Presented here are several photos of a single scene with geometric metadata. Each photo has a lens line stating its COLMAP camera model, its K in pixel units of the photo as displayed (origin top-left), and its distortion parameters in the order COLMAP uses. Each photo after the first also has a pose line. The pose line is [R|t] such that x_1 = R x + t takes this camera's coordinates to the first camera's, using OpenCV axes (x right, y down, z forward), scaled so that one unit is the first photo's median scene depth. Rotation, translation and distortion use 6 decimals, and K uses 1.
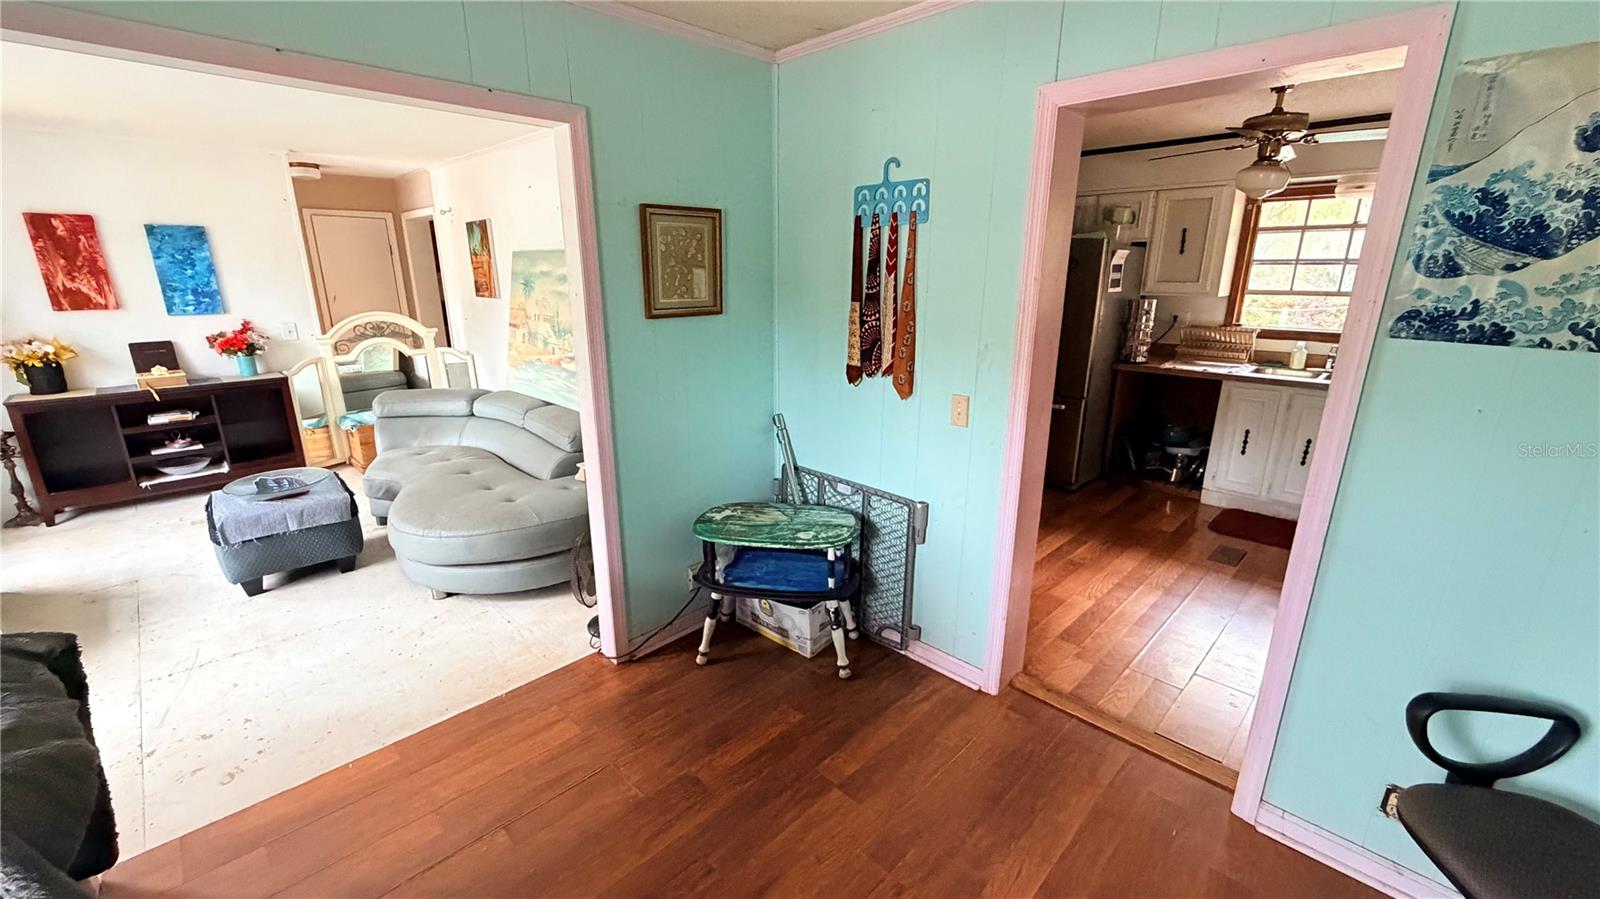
lens RADIAL K [[633.1, 0, 794.6], [0, 633.1, 451.4], [0, 0, 1]] dist [0.000605, 0.000146]
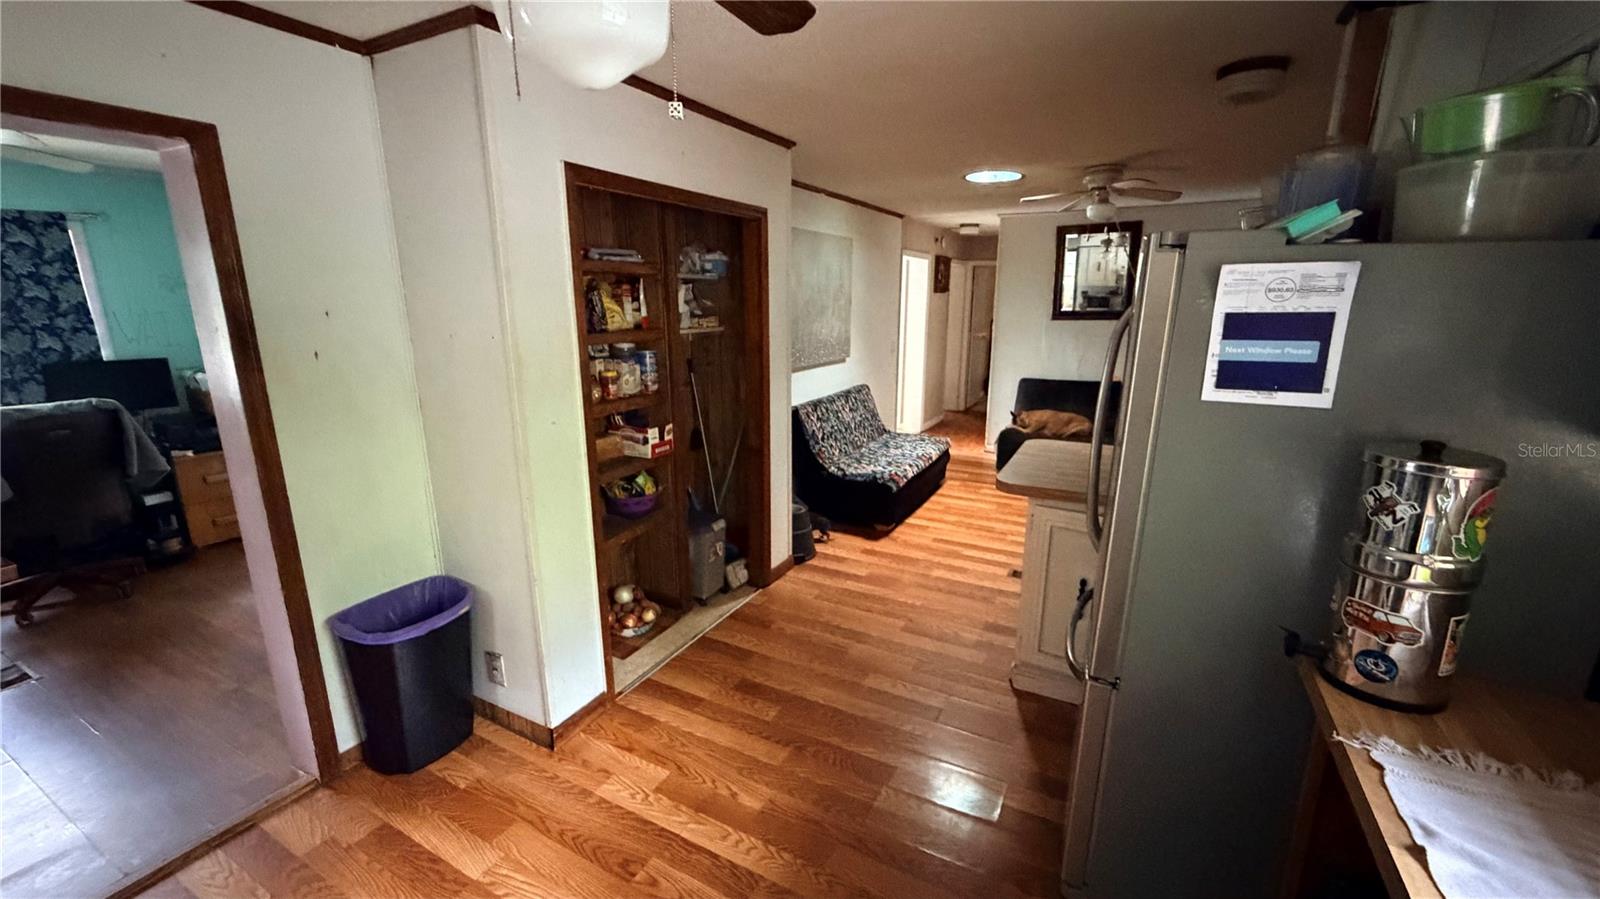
lens RADIAL K [[638.2, 0, 793.7], [0, 638.2, 449.7], [0, 0, 1]] dist [-0.002609, -0.000007]
pose [[0.286533, 0.223206, -0.931707, 0.617257], [-0.258533, 0.954420, 0.149139, -0.187315], [0.922529, 0.198144, 0.331179, 0.601011]]
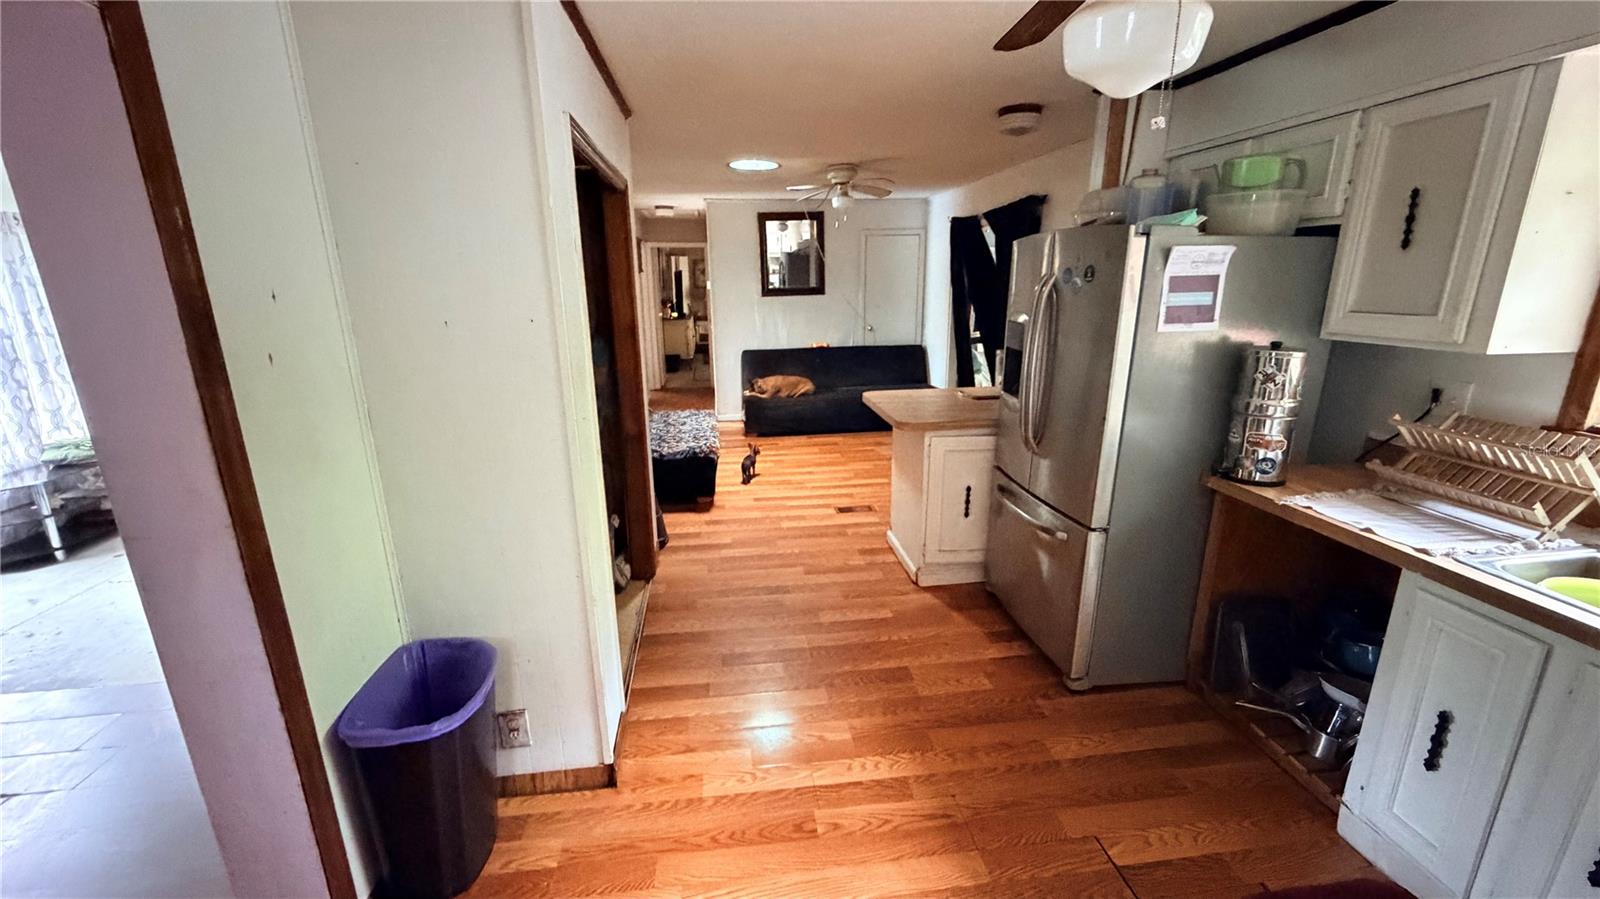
lens RADIAL K [[640.0, 0, 793.1], [0, 640.0, 448.3], [0, 0, 1]] dist [0.000564, 0.000117]
pose [[0.790231, 0.150404, -0.594065, 0.488225], [-0.155886, 0.986861, 0.042490, -0.115793], [0.592651, 0.059029, 0.803294, 0.362370]]
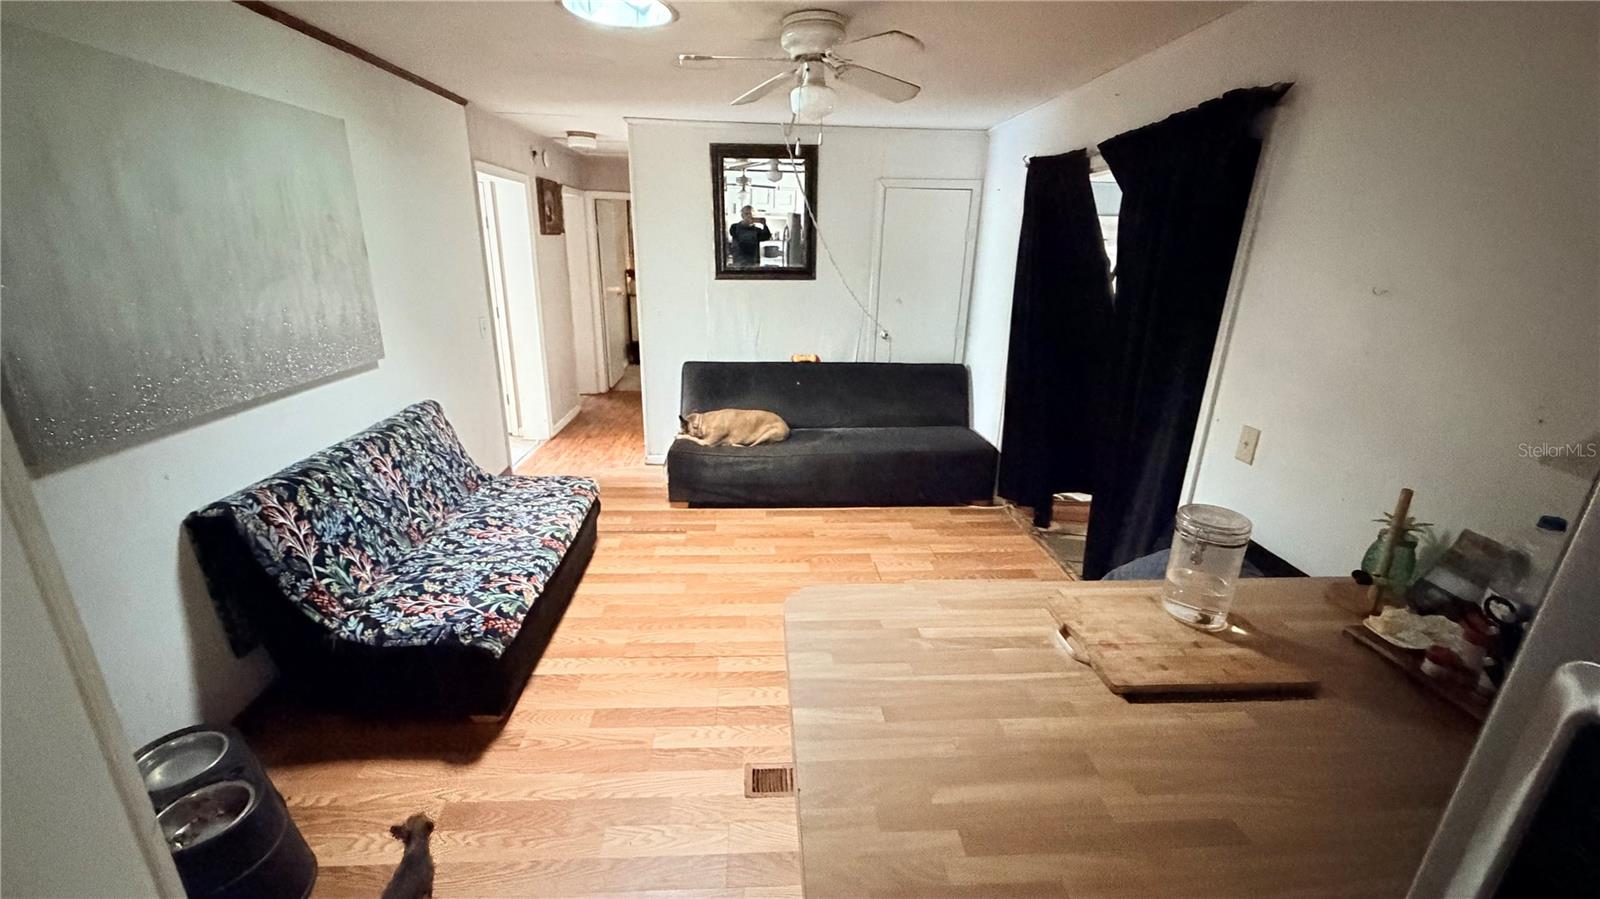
lens RADIAL K [[638.2, 0, 793.7], [0, 638.2, 449.7], [0, 0, 1]] dist [-0.002609, -0.000007]
pose [[0.747820, 0.224024, -0.624963, 0.248654], [-0.204471, 0.973308, 0.104226, -0.254690], [0.631631, 0.049844, 0.773665, 0.810563]]
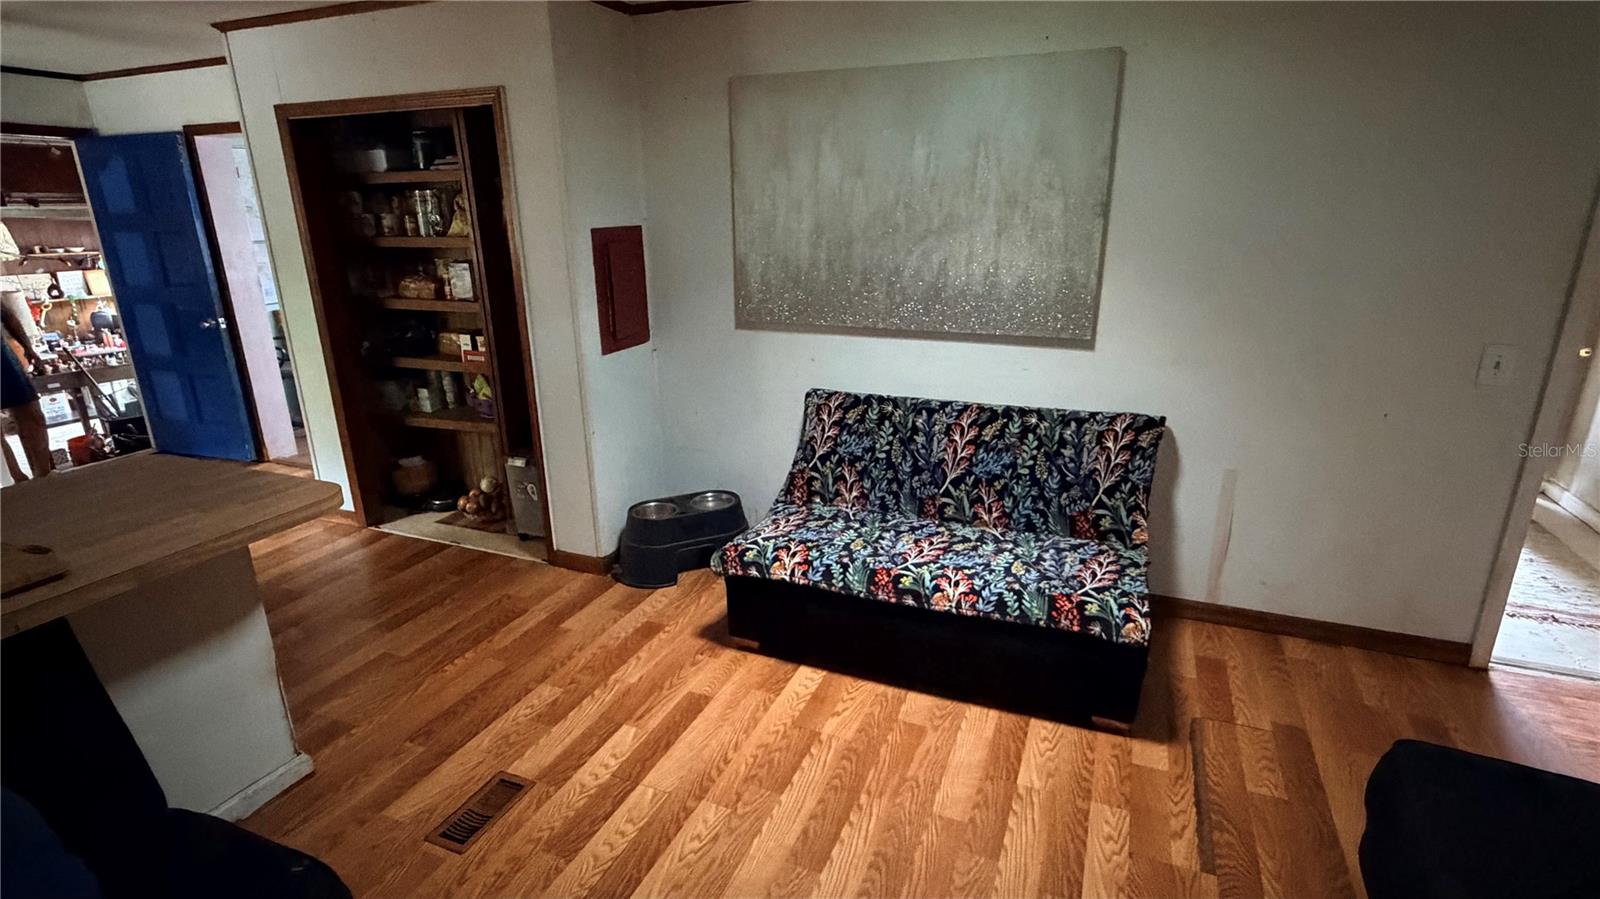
lens RADIAL K [[773.4, 0, 797.6], [0, 773.4, 453.3], [0, 0, 1]] dist [-0.000338, -0.000336]
pose [[-0.924824, 0.127840, -0.358271, 0.007634], [-0.090772, 0.840463, 0.534213, -0.413140], [0.369407, 0.526573, -0.765675, 1.416976]]
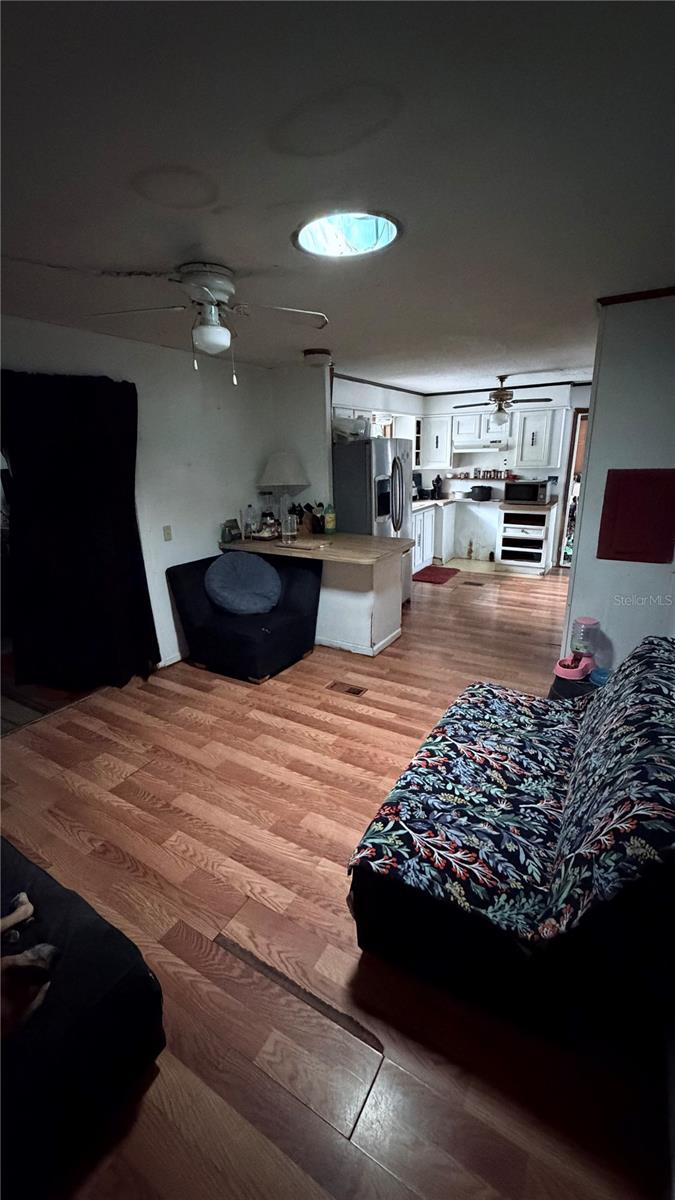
lens RADIAL K [[480.0, 0, 339.8], [0, 480.0, 595.7], [0, 0, 1]] dist [0.000564, 0.000117]
pose [[-0.252732, -0.272530, 0.928361, -0.555397], [0.286193, 0.895516, 0.340799, -0.362311], [-0.924240, 0.351822, -0.148329, 1.196176]]
